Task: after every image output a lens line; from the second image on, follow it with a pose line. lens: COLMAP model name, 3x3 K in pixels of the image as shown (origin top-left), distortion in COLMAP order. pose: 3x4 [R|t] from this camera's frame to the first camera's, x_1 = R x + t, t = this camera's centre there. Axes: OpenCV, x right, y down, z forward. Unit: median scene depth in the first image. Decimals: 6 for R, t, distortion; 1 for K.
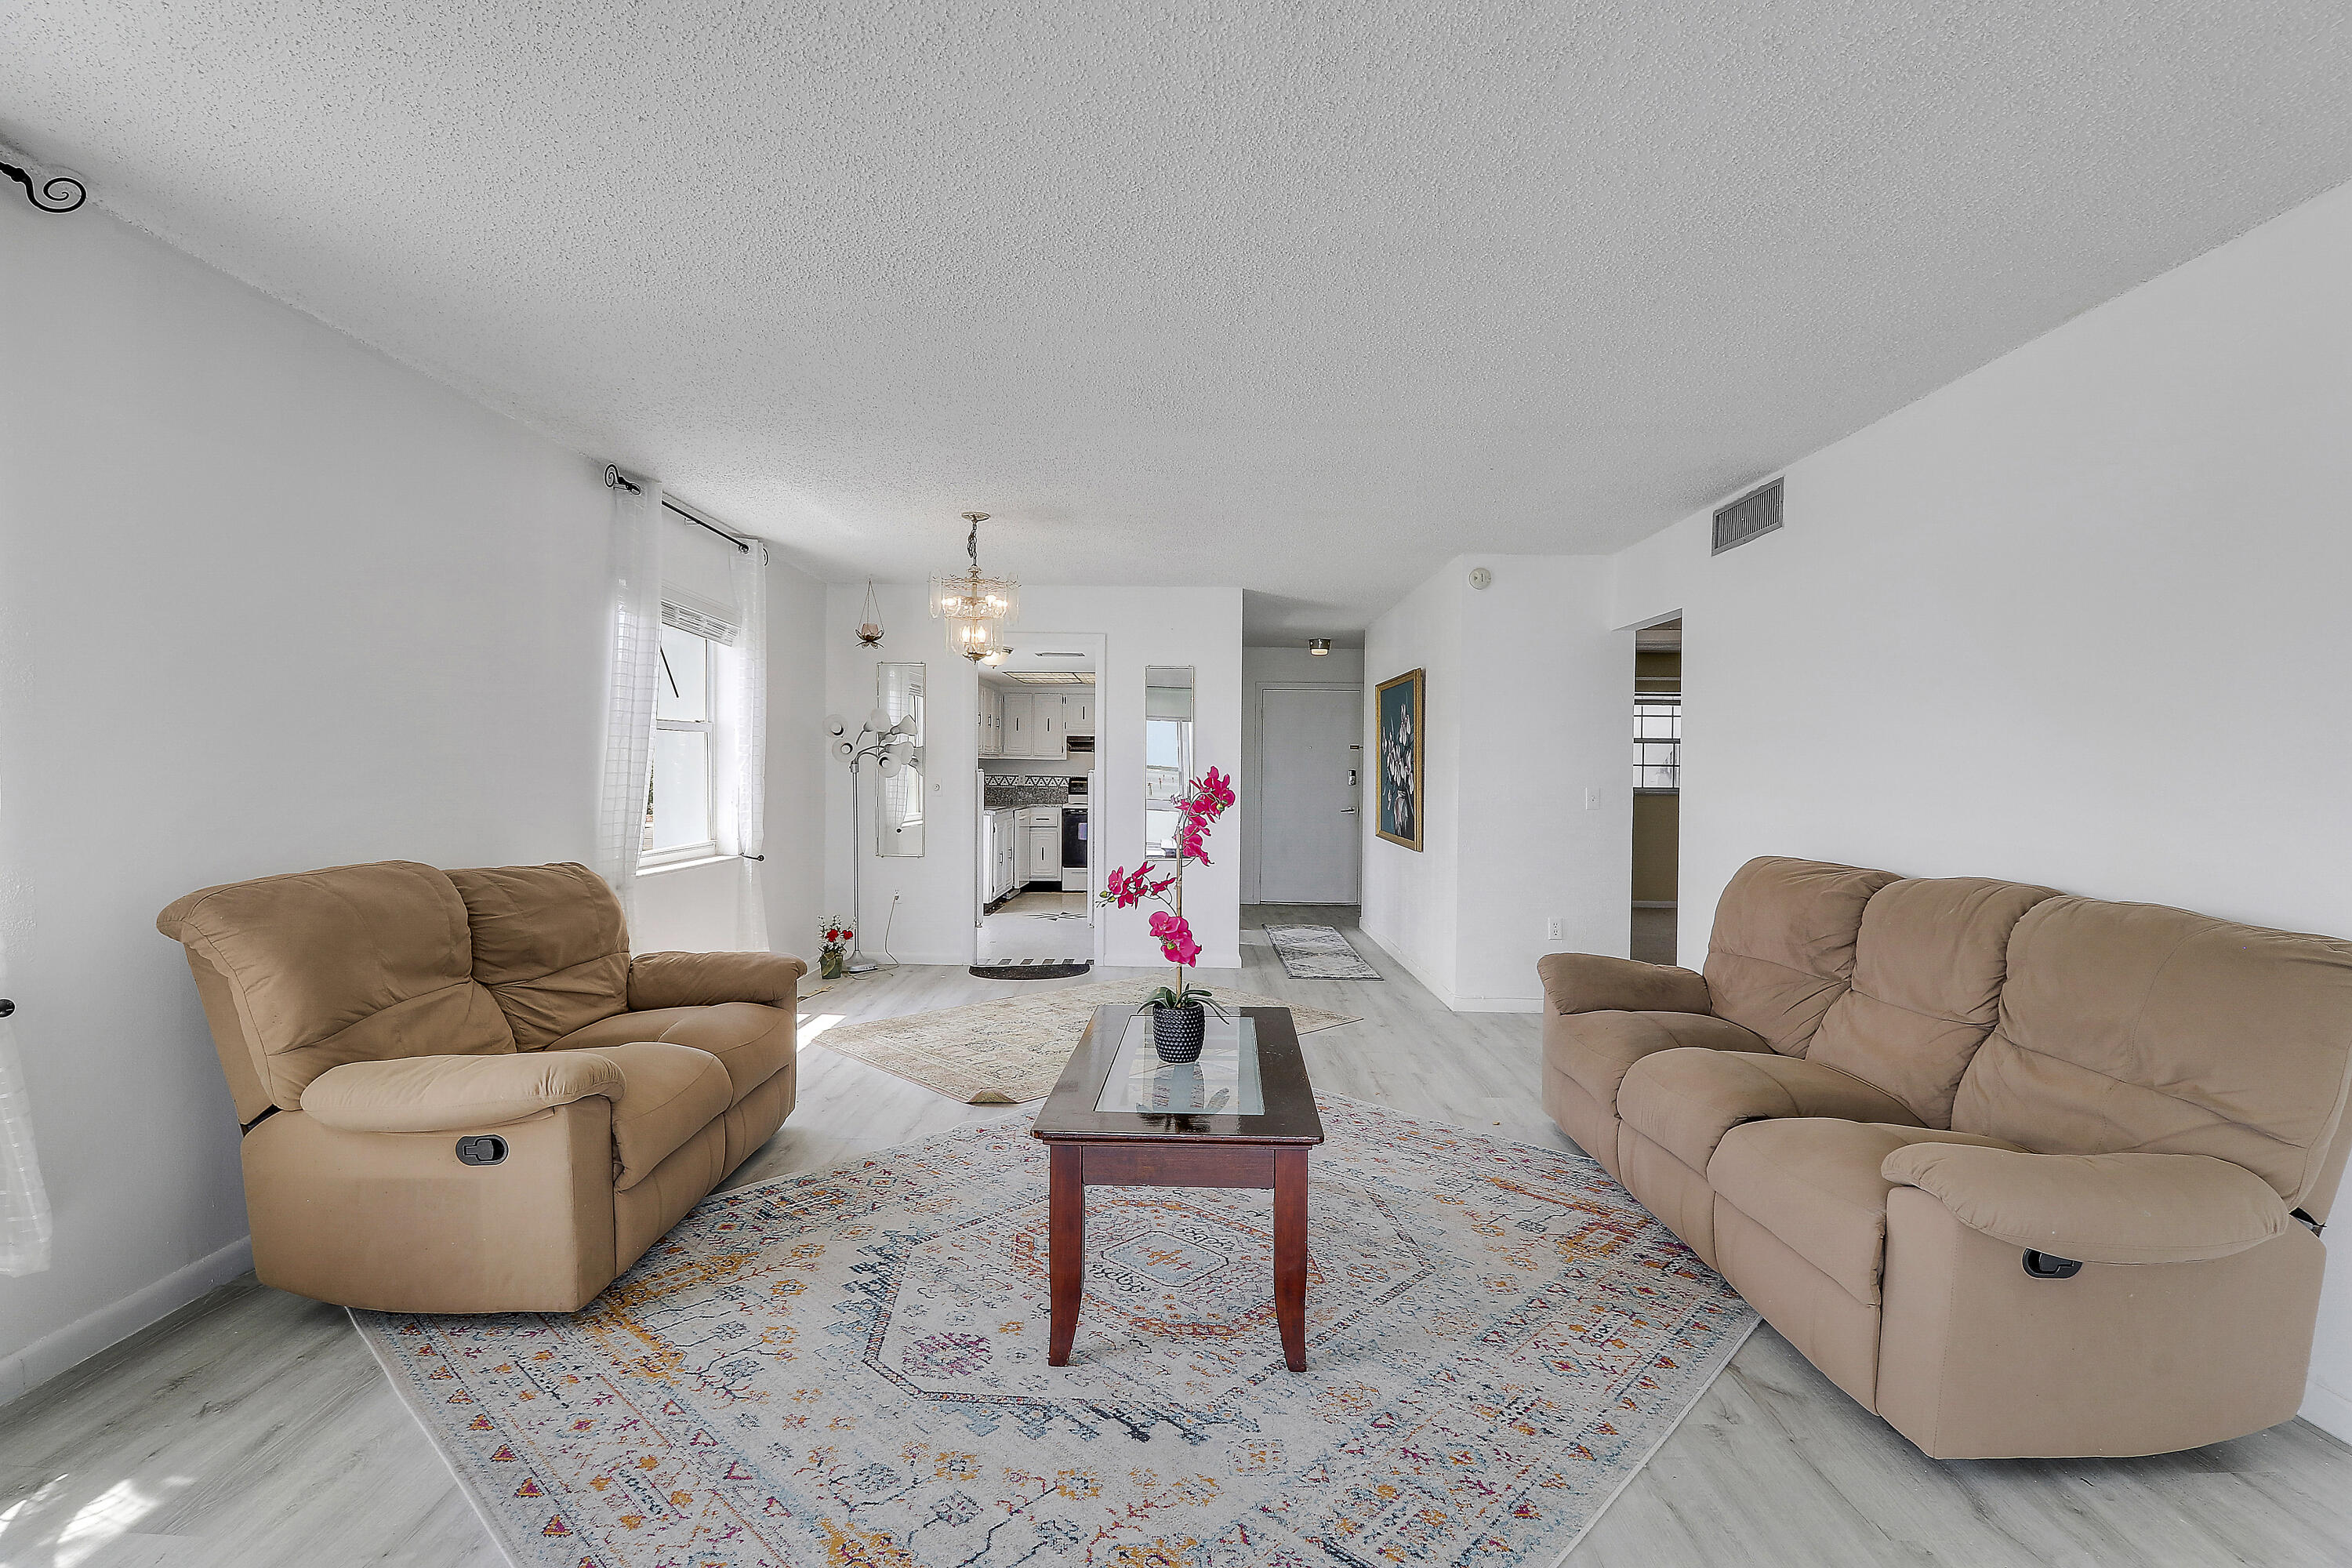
lens RADIAL K [[1088.5, 0, 1184.0], [0, 1088.5, 789.5], [0, 0, 1]] dist [0.001799, -0.014689]
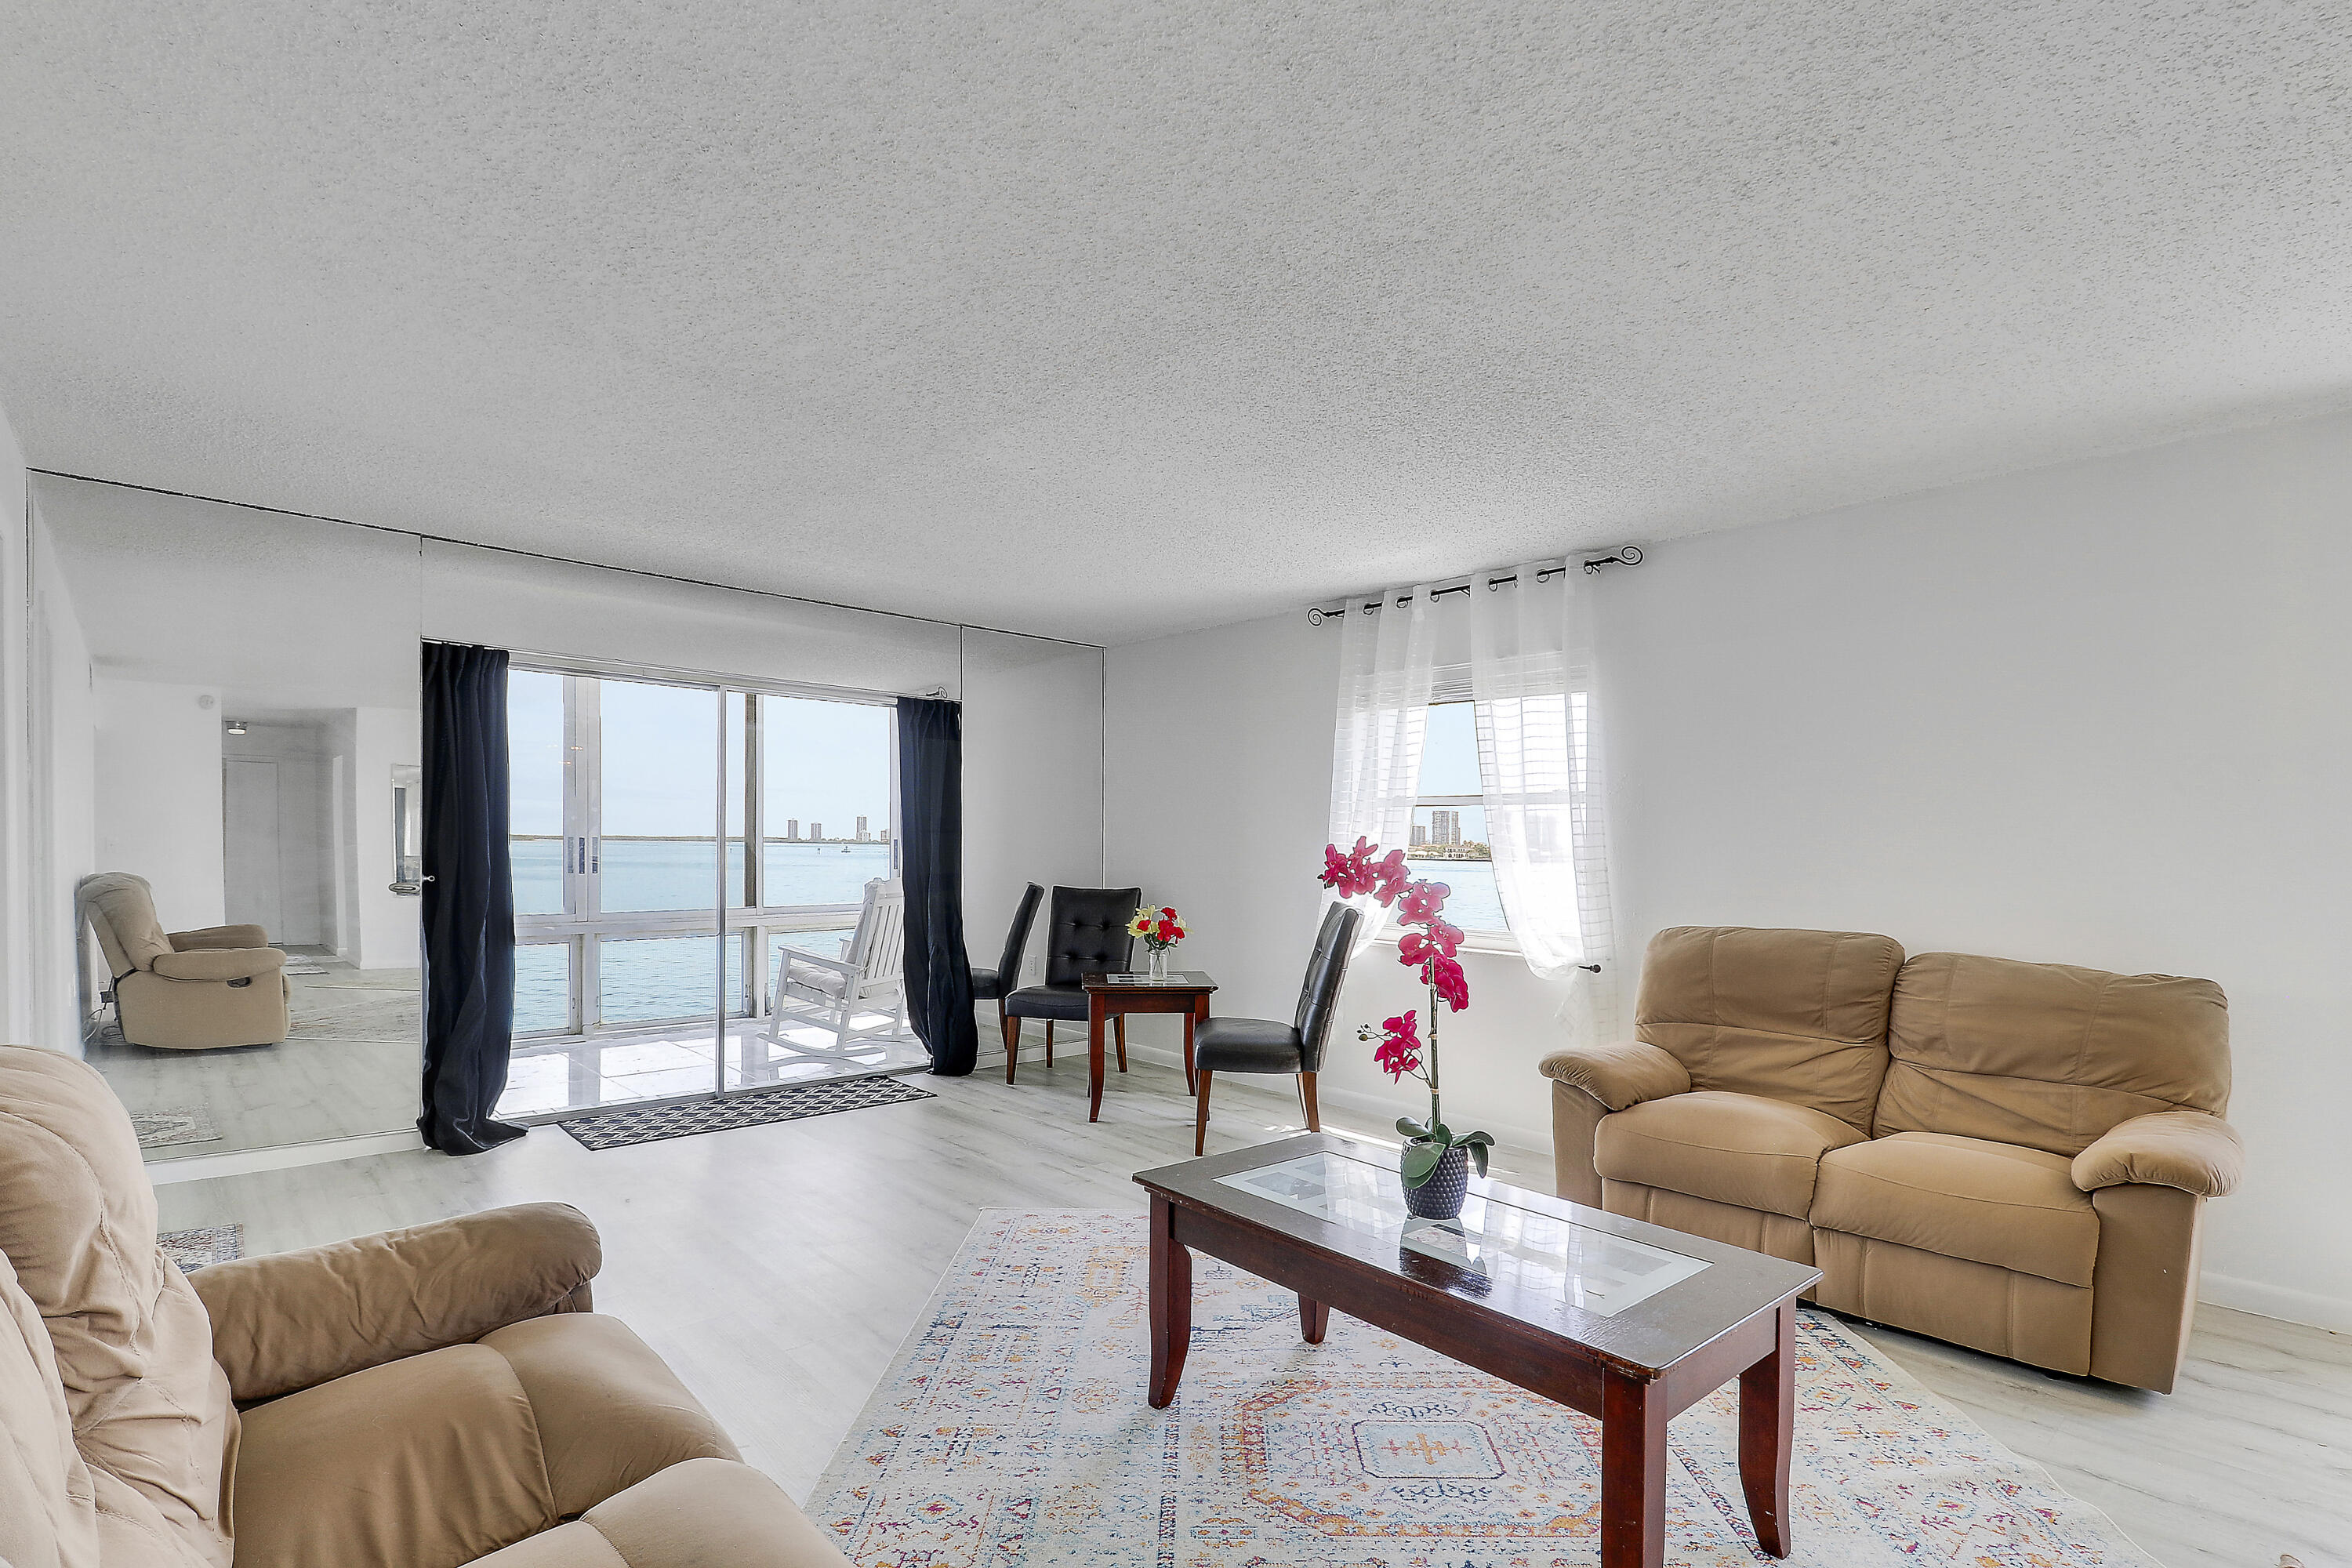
lens RADIAL K [[1124.9, 0, 1201.3], [0, 1124.9, 854.6], [0, 0, 1]] dist [0.003001, -0.020055]
pose [[-0.729380, -0.014396, -0.683958, 0.653461], [-0.031696, 0.999416, 0.012765, -0.013075], [0.683374, 0.030989, -0.729410, 1.426441]]
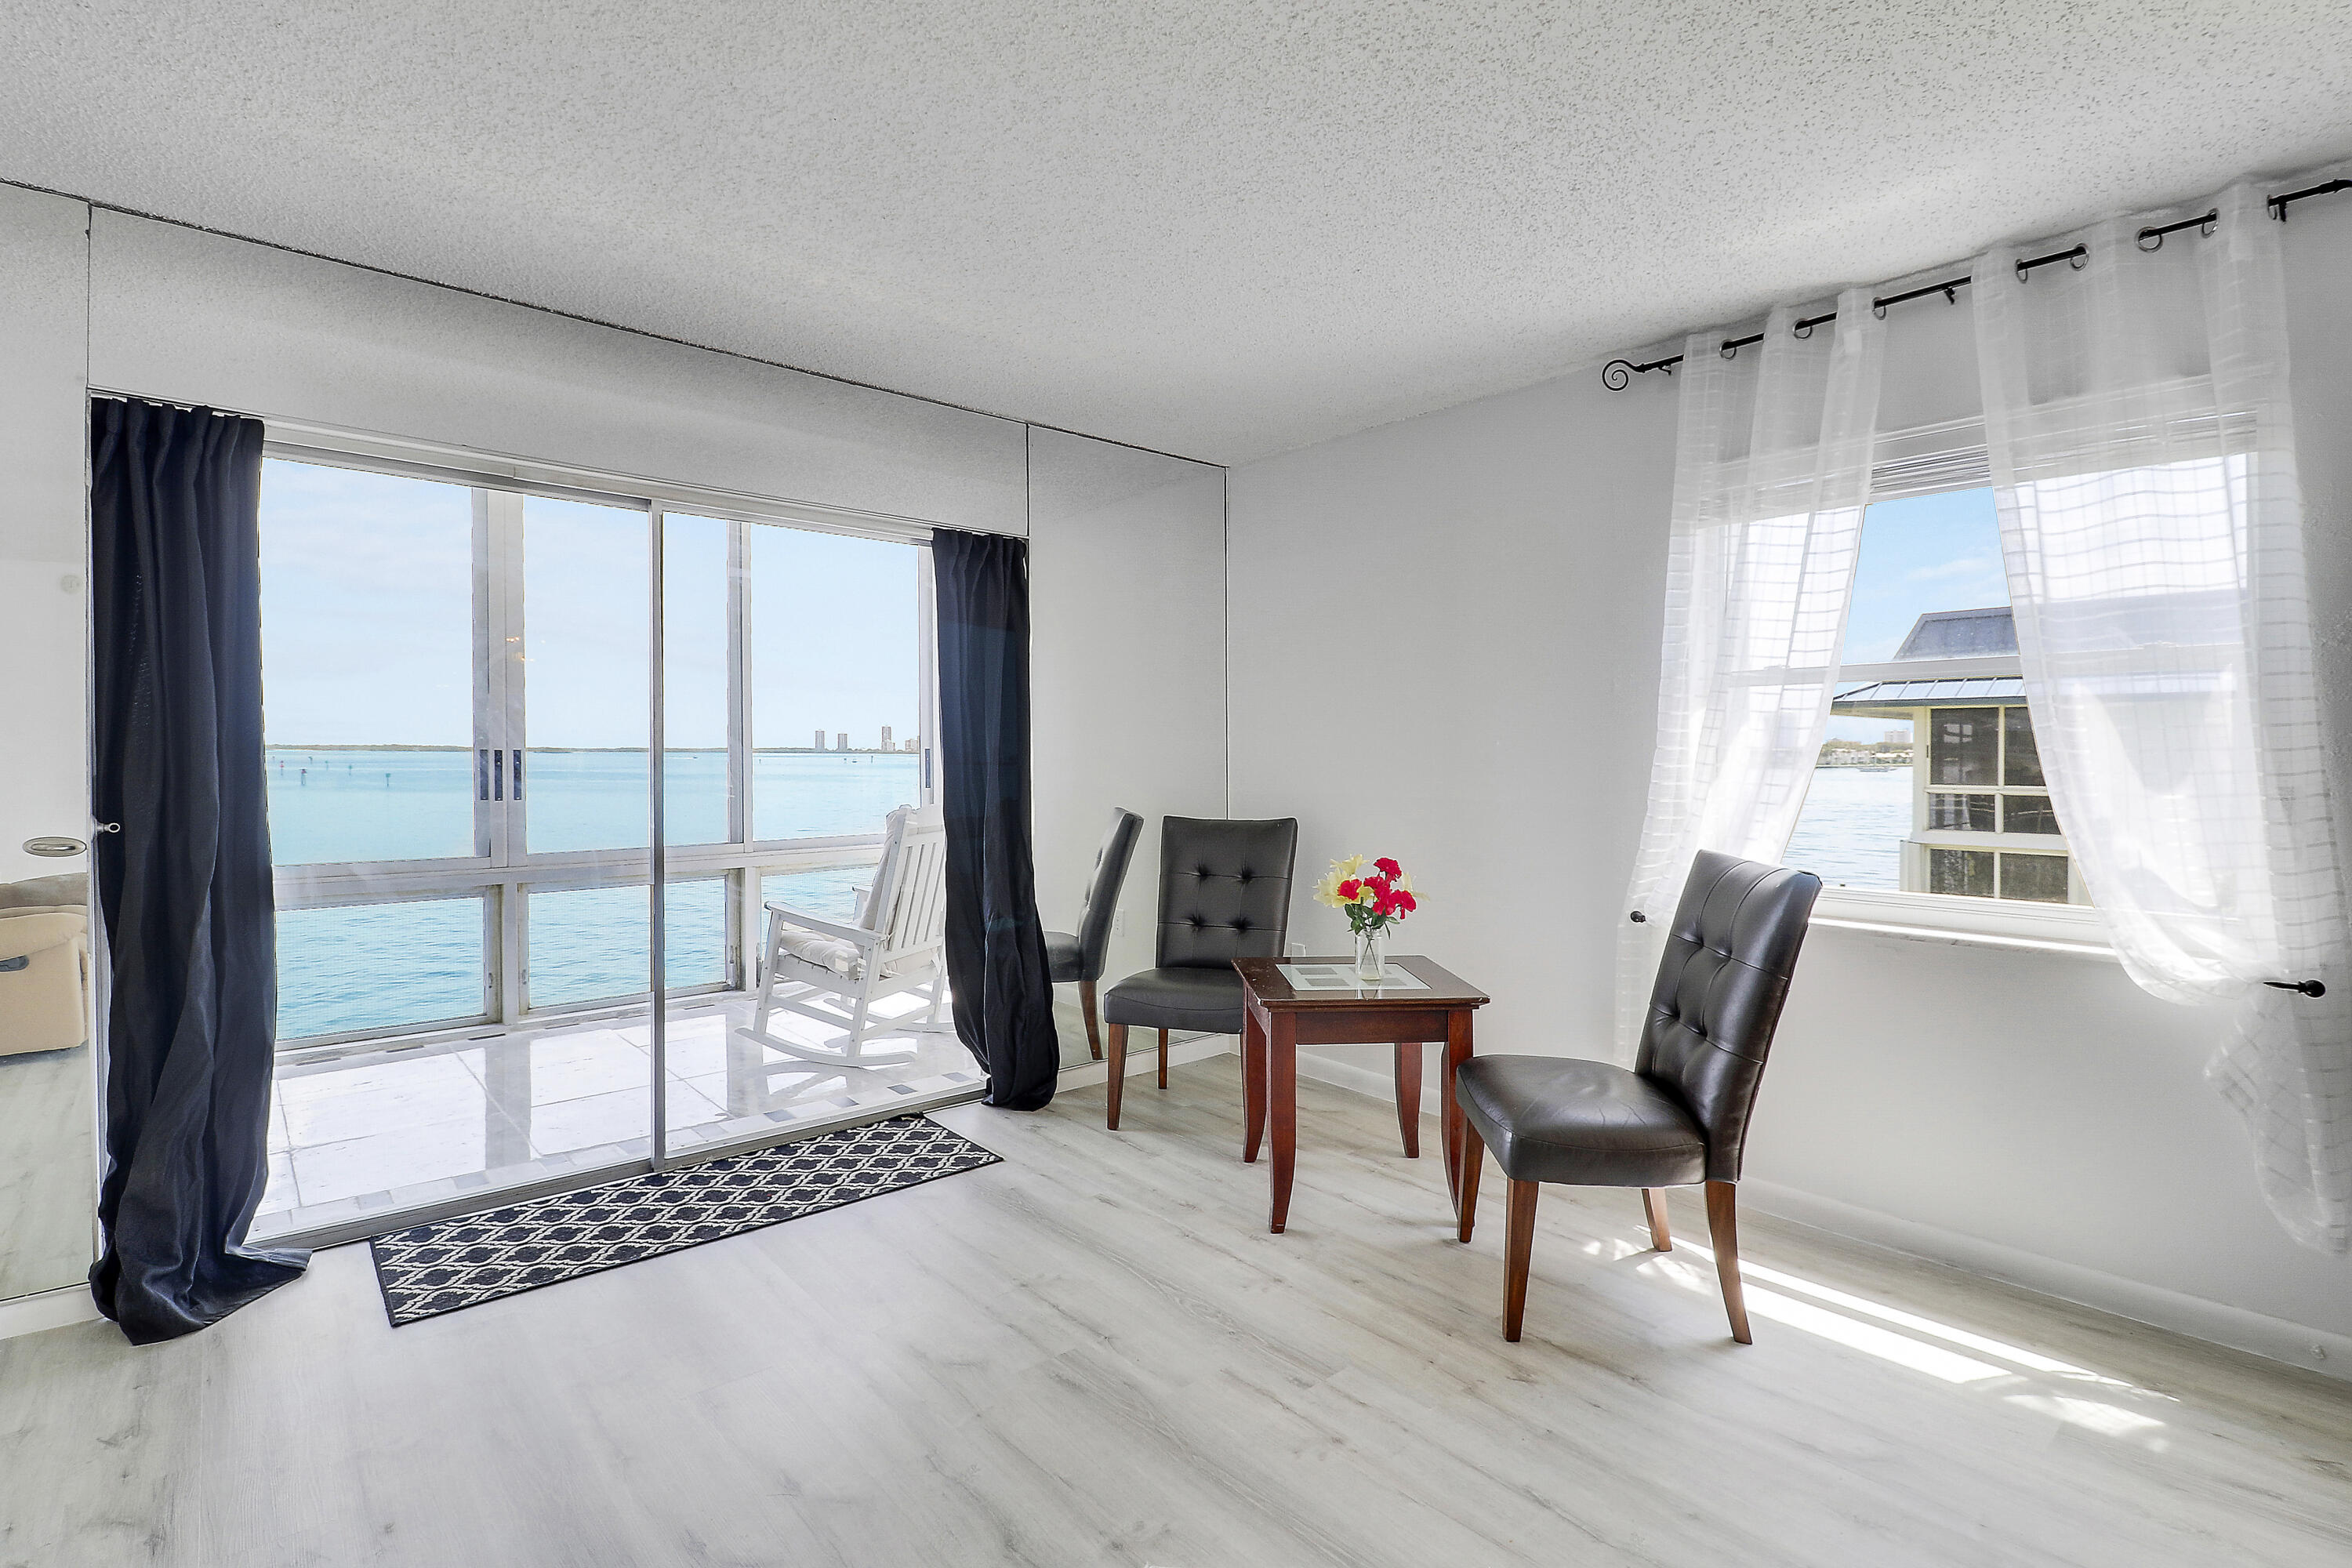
lens RADIAL K [[1115.8, 0, 1178.6], [0, 1115.8, 762.3], [0, 0, 1]] dist [0.001157, -0.014065]
pose [[-0.754331, -0.006297, -0.656465, 0.308612], [-0.021413, 0.999658, 0.015016, -0.007816], [0.656146, 0.025384, -0.754207, 0.745065]]
